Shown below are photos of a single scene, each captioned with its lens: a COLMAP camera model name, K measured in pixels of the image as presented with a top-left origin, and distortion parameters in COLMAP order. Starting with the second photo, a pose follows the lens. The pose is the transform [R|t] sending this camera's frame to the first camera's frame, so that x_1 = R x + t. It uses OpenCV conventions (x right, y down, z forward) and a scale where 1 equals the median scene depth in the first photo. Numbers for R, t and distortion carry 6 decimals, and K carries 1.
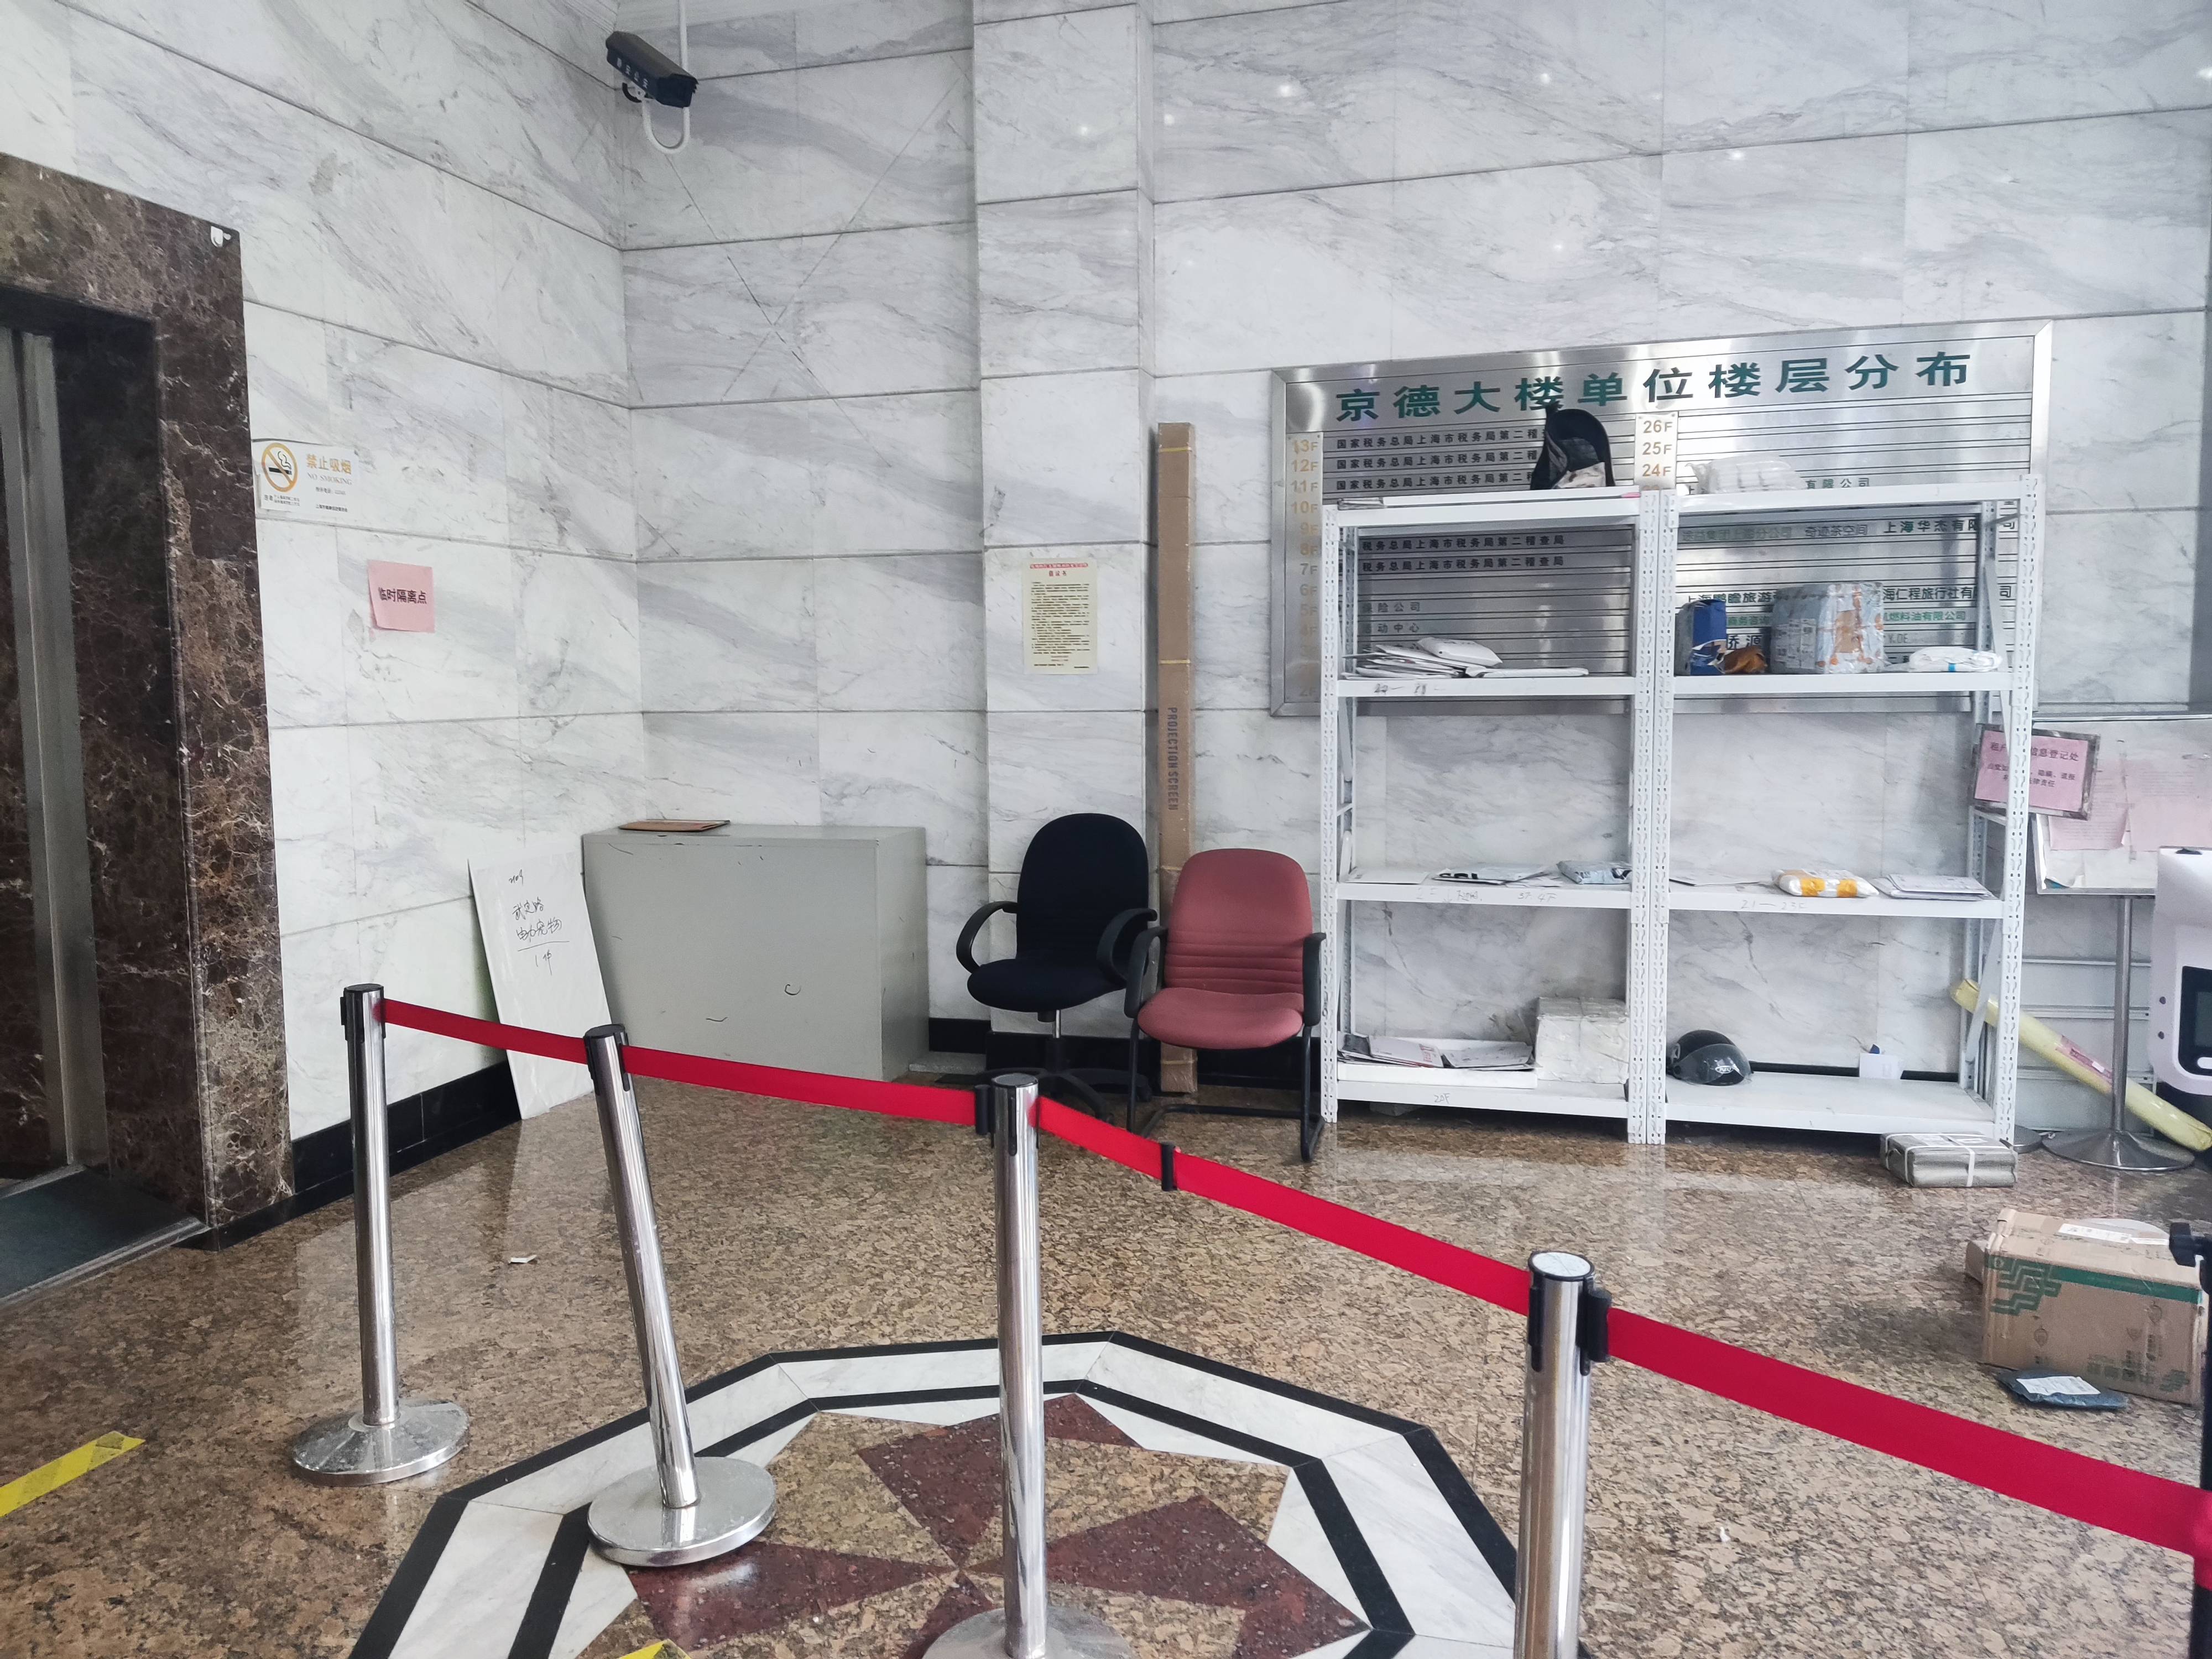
lens RADIAL K [[1595.7, 0, 1098.9], [0, 1595.7, 822.7], [0, 0, 1]] dist [0.095219, -0.155873]
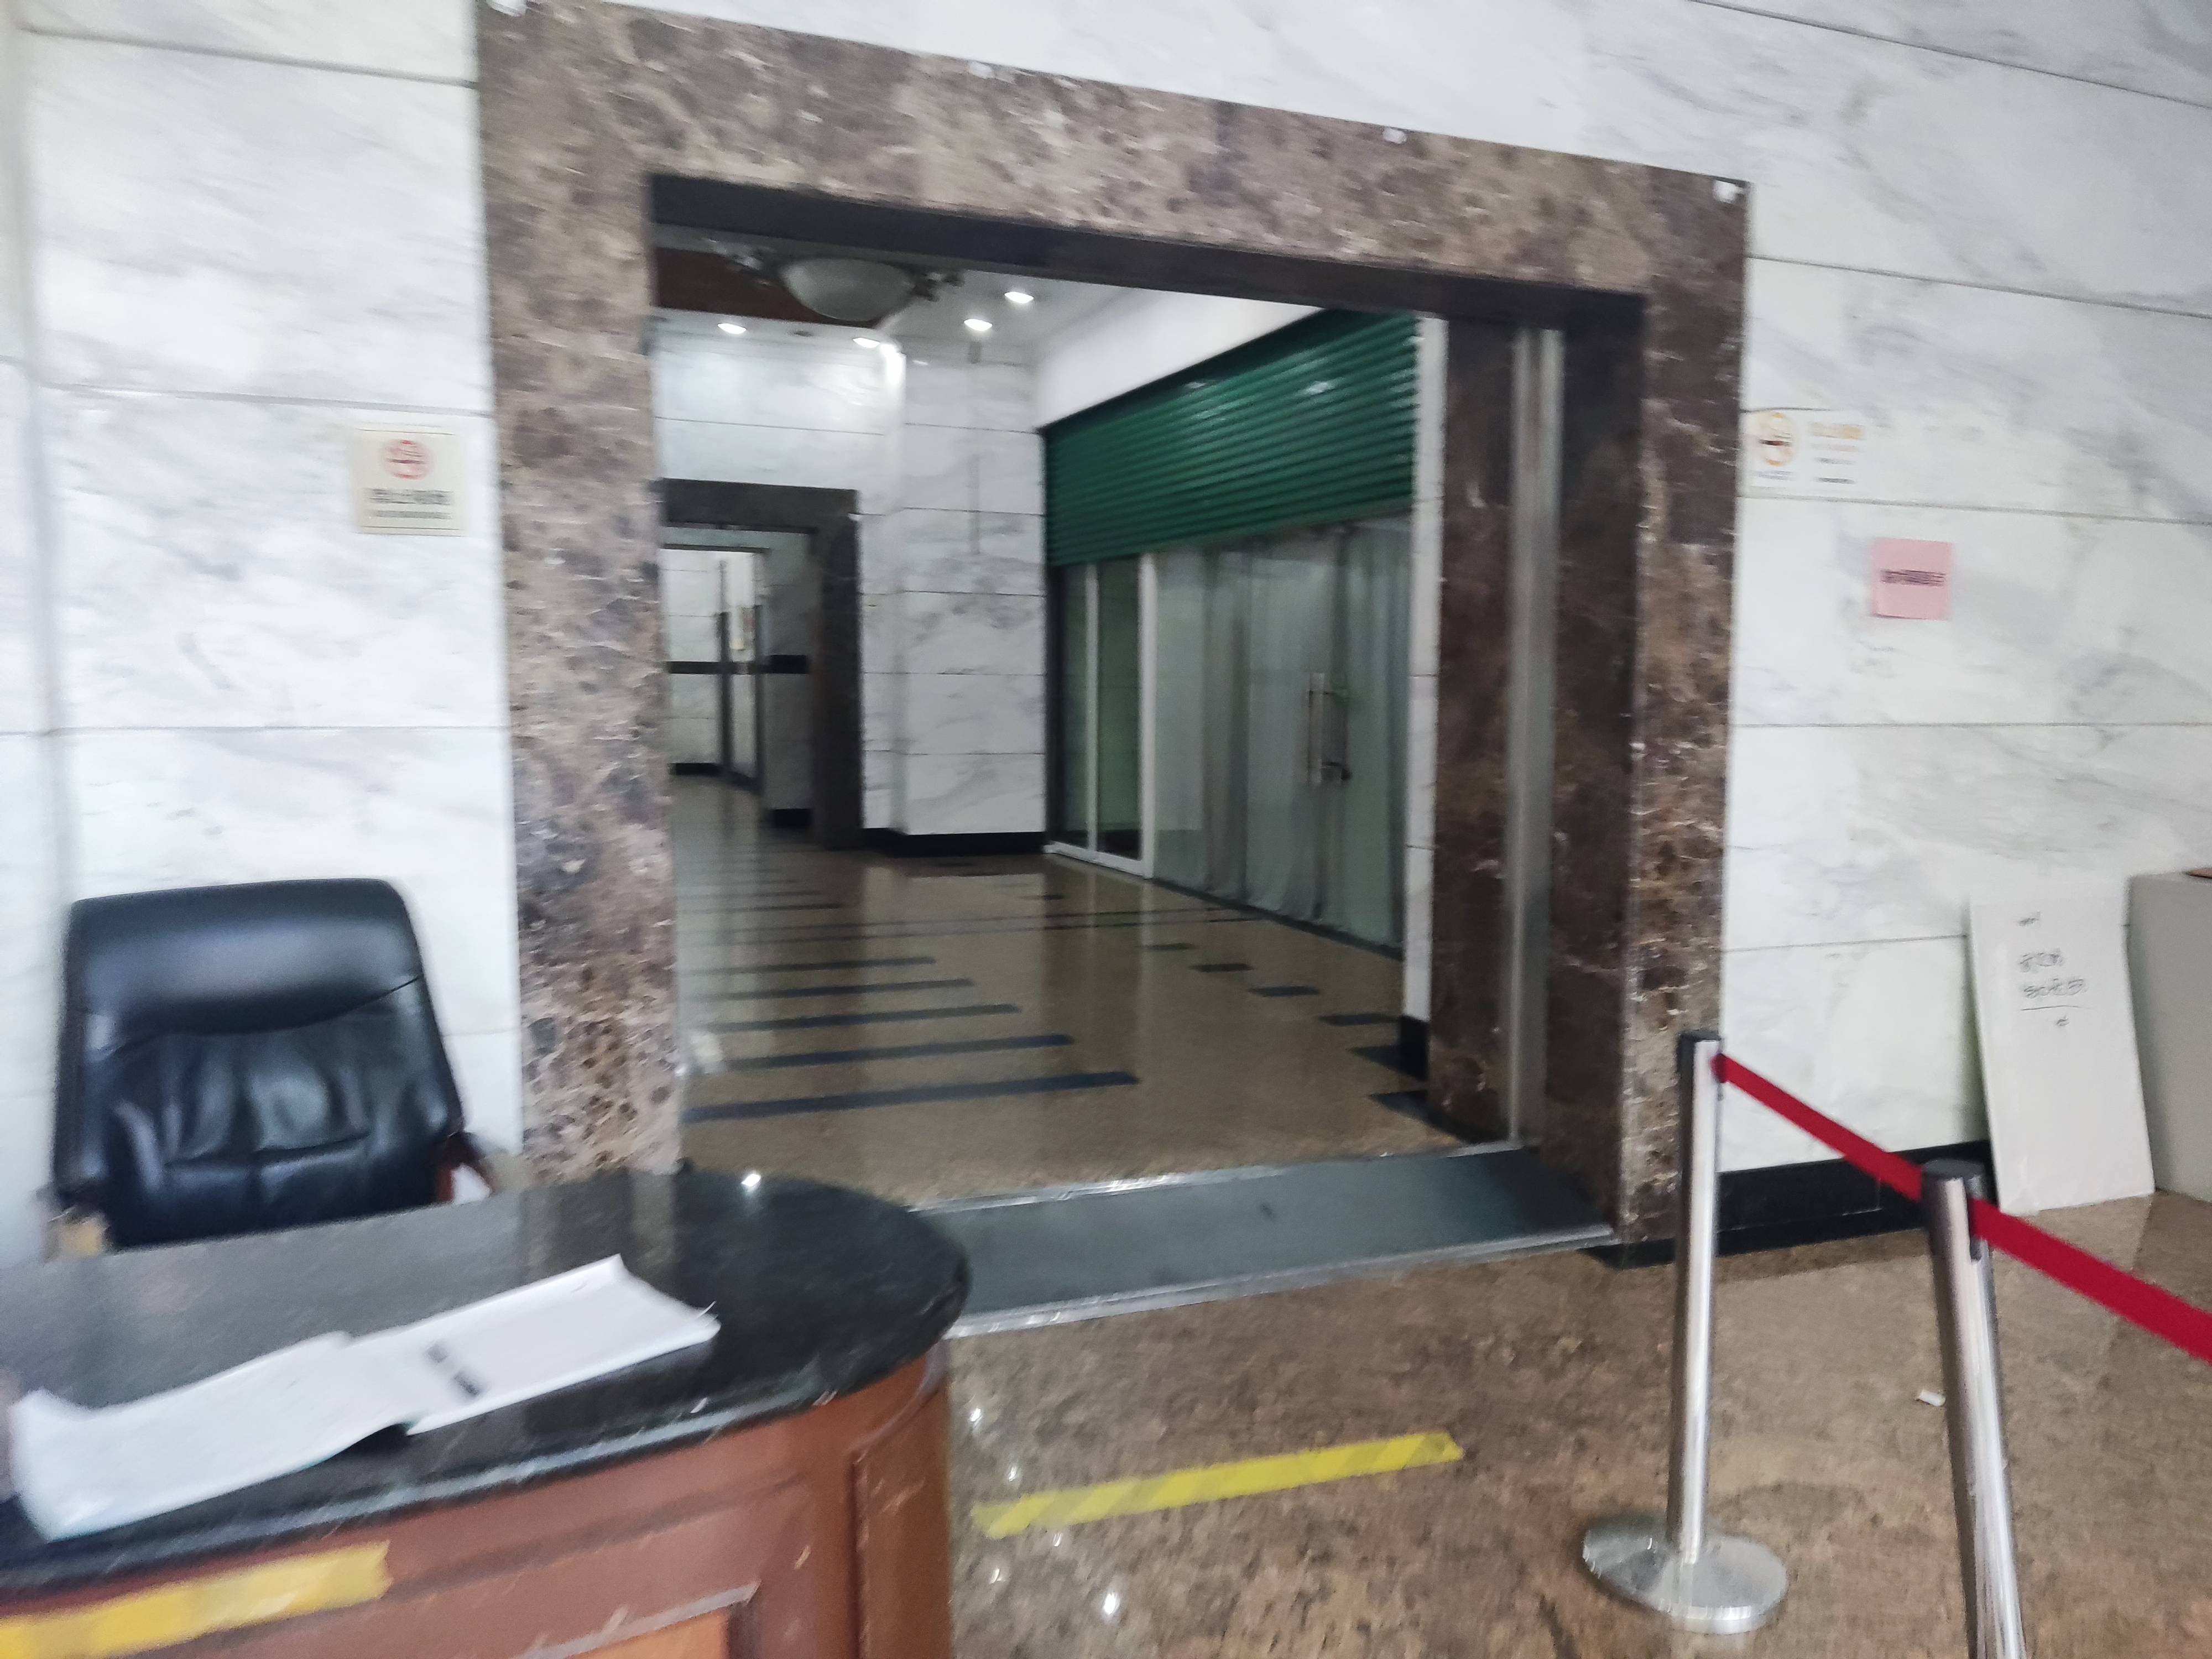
lens RADIAL K [[1595.7, 0, 1098.9], [0, 1595.7, 822.7], [0, 0, 1]] dist [0.095219, -0.155873]
pose [[0.591878, 0.087280, -0.801288, 0.015197], [-0.088074, 0.995171, 0.043342, -0.011782], [0.801201, 0.044919, 0.596707, 0.169451]]
